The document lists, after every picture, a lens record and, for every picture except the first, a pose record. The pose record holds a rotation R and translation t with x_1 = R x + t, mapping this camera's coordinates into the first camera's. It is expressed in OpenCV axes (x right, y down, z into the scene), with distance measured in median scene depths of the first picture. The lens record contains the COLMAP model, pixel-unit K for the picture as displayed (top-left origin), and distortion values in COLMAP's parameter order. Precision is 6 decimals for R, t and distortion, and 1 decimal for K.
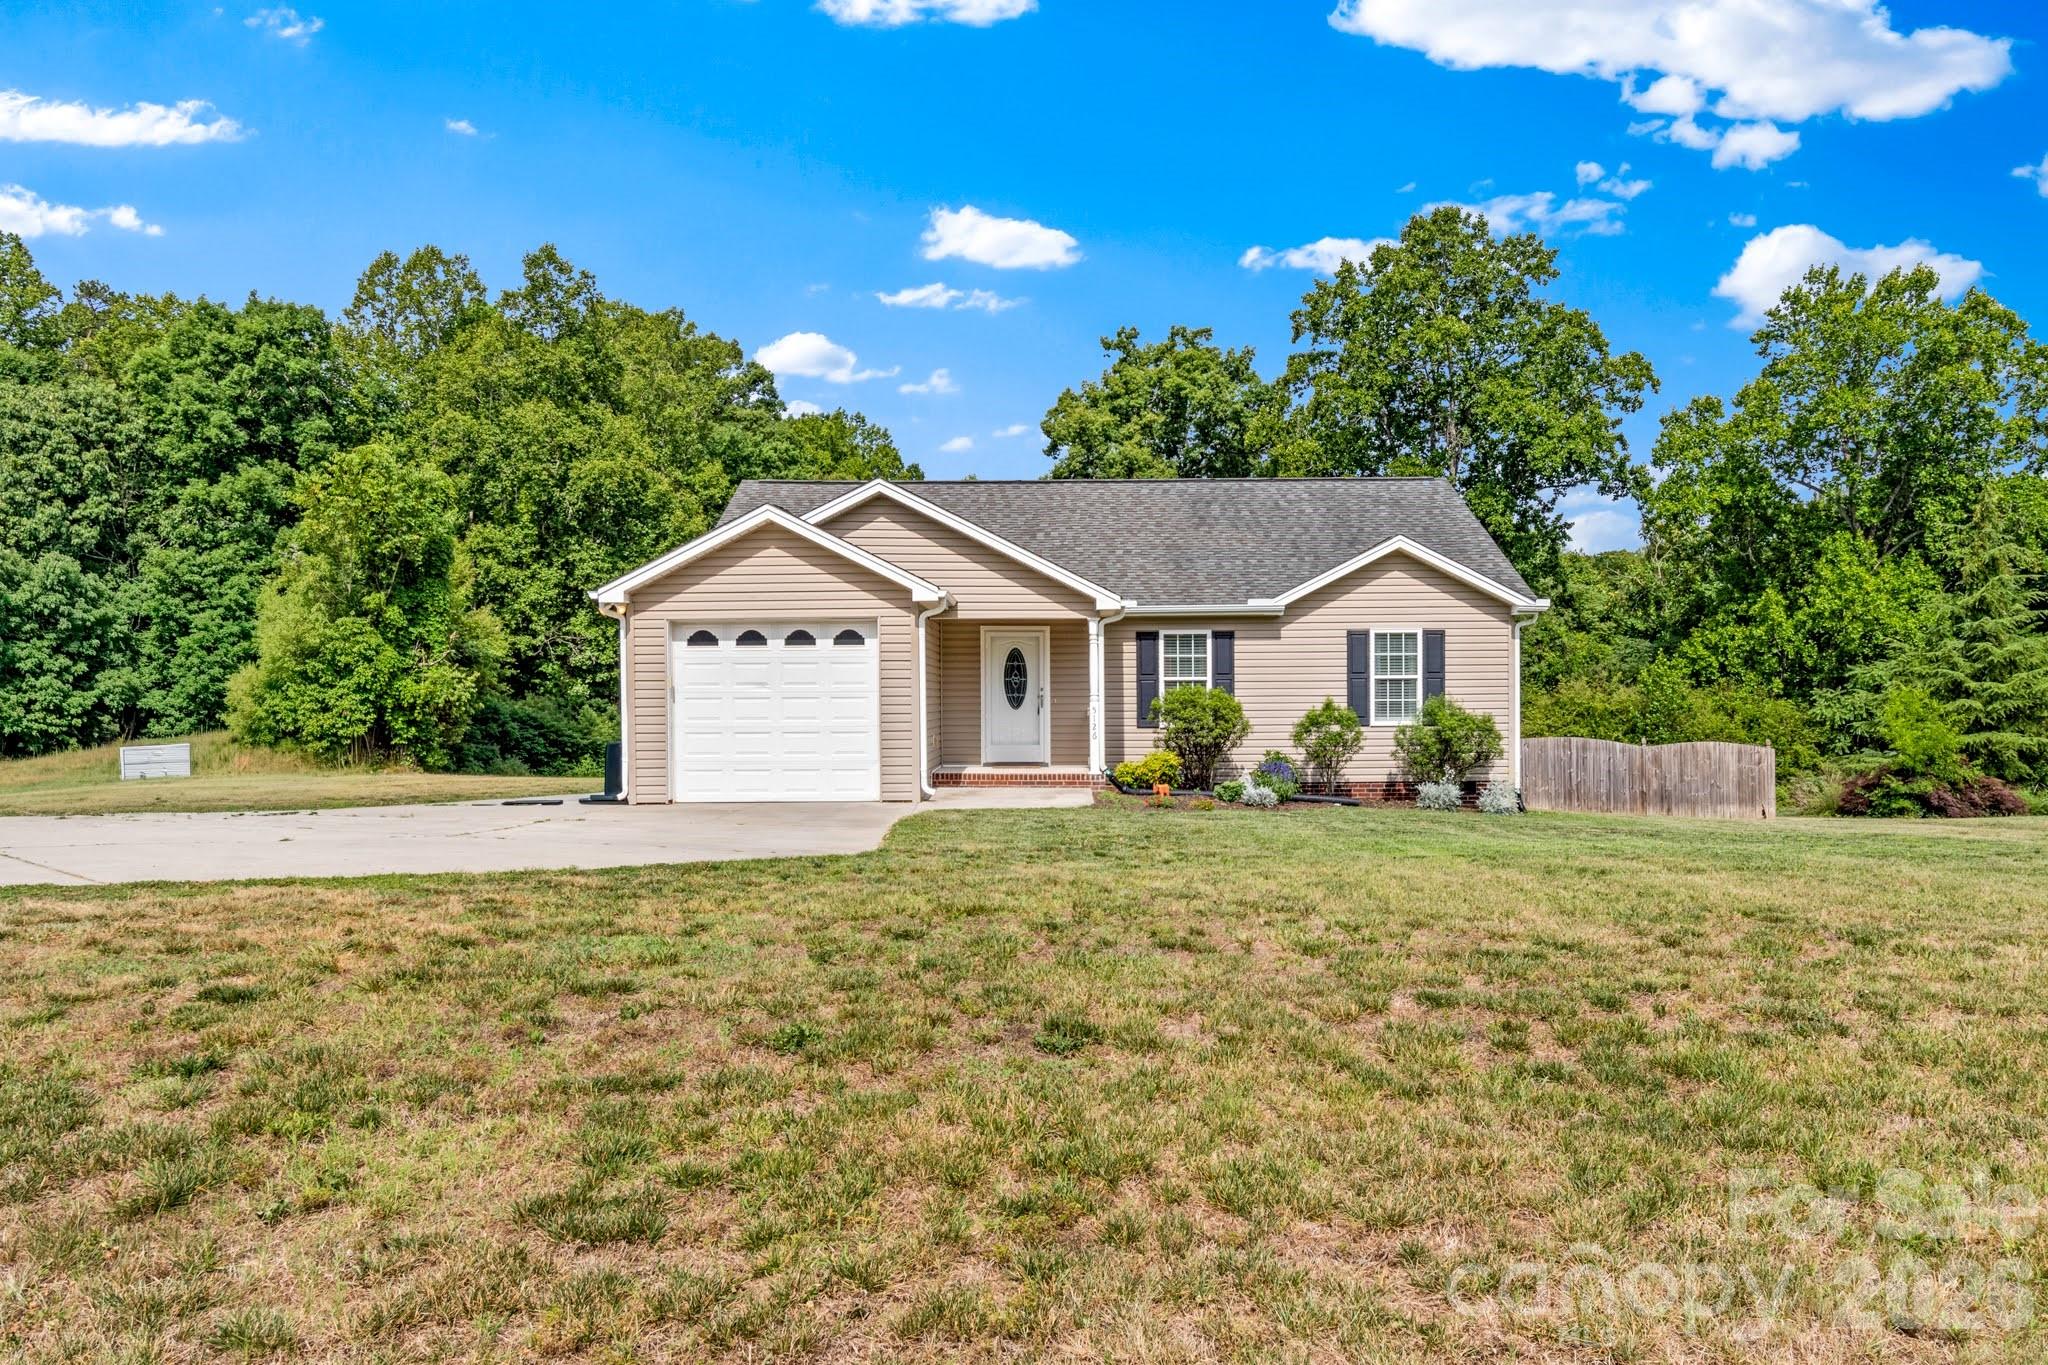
lens RADIAL K [[1469.8, 0, 1064.2], [0, 1469.8, 721.0], [0, 0, 1]] dist [-0.007157, 0.003793]
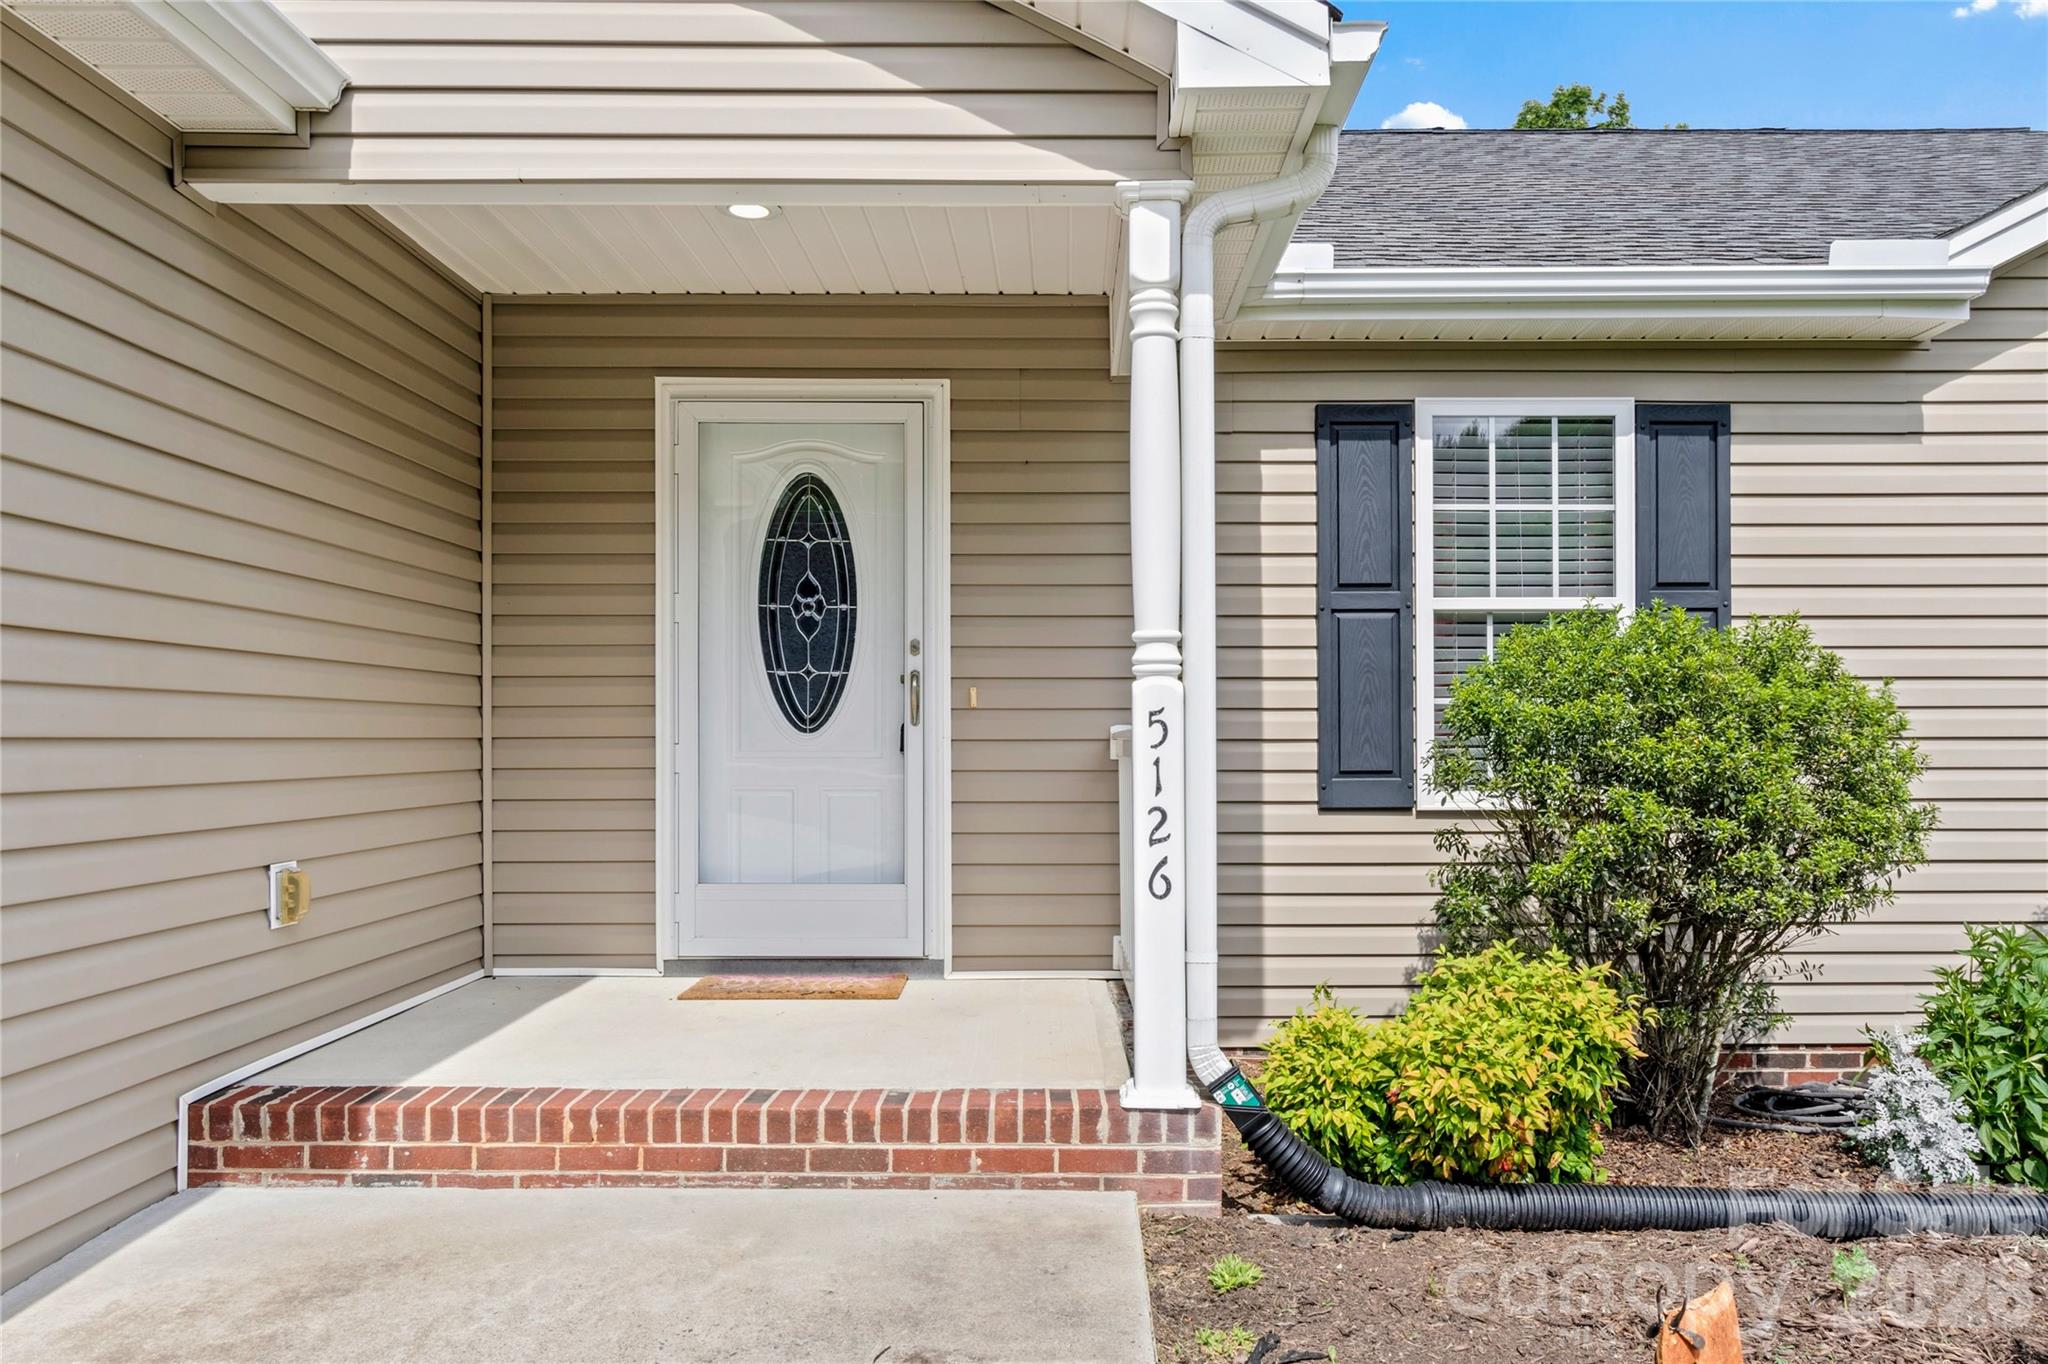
lens RADIAL K [[1469.8, 0, 1077.2], [0, 1469.8, 747.9], [0, 0, 1]] dist [-0.007157, 0.003793]
pose [[0.999994, 0.001741, 0.002977, 0.009896], [-0.001712, 0.999950, -0.009859, -0.003214], [-0.002994, 0.009853, 0.999947, 0.761378]]
